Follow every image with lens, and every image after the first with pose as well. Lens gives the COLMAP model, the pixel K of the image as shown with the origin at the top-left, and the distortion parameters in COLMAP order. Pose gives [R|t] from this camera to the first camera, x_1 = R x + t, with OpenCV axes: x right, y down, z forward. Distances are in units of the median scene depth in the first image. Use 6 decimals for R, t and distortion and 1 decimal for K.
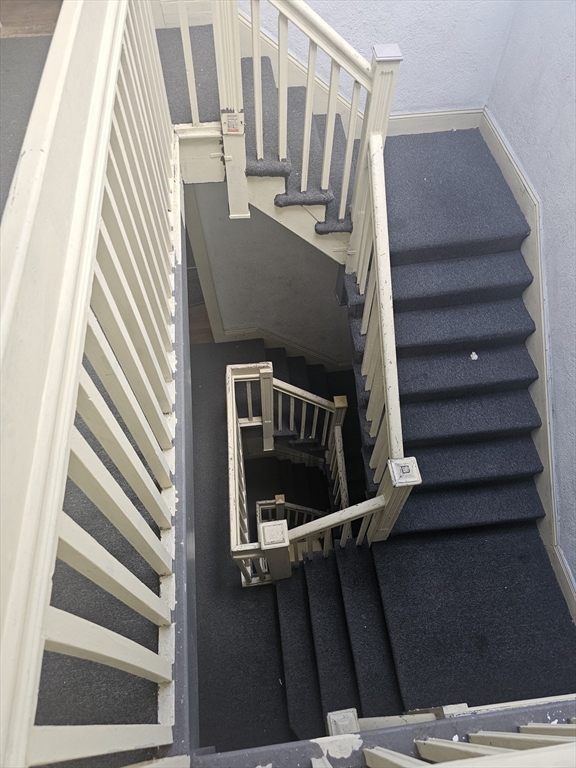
lens RADIAL K [[514.1, 0, 287.3], [0, 514.1, 384.5], [0, 0, 1]] dist [0.022696, -0.017727]
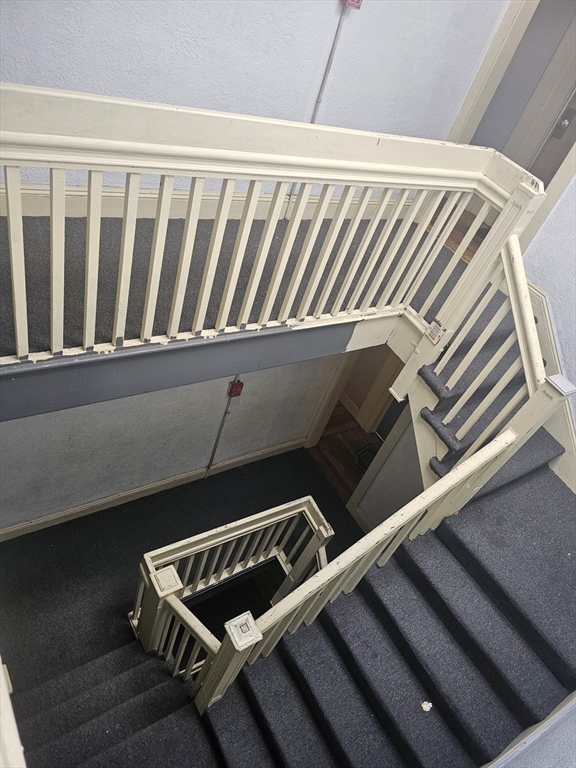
lens RADIAL K [[514.1, 0, 289.0], [0, 514.1, 382.6], [0, 0, 1]] dist [0.022696, -0.017727]
pose [[0.404213, 0.698473, -0.590548, 0.417704], [-0.886174, 0.458948, -0.063739, -0.046203], [0.226511, 0.549093, 0.804481, -0.003955]]
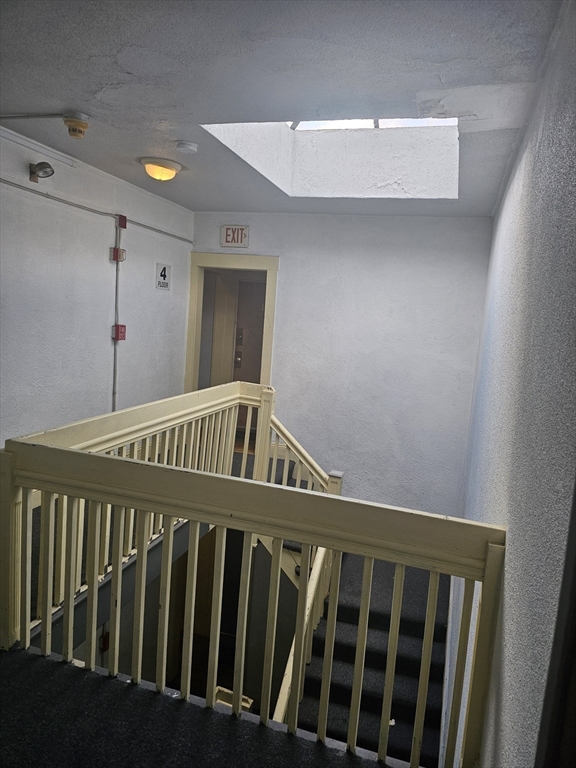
lens RADIAL K [[514.1, 0, 293.0], [0, 514.1, 380.9], [0, 0, 1]] dist [0.022696, -0.017727]
pose [[0.909167, 0.134126, -0.394239, 0.533335], [-0.390145, 0.605369, -0.693769, 0.393530], [0.145608, 0.784563, 0.602711, -0.333891]]
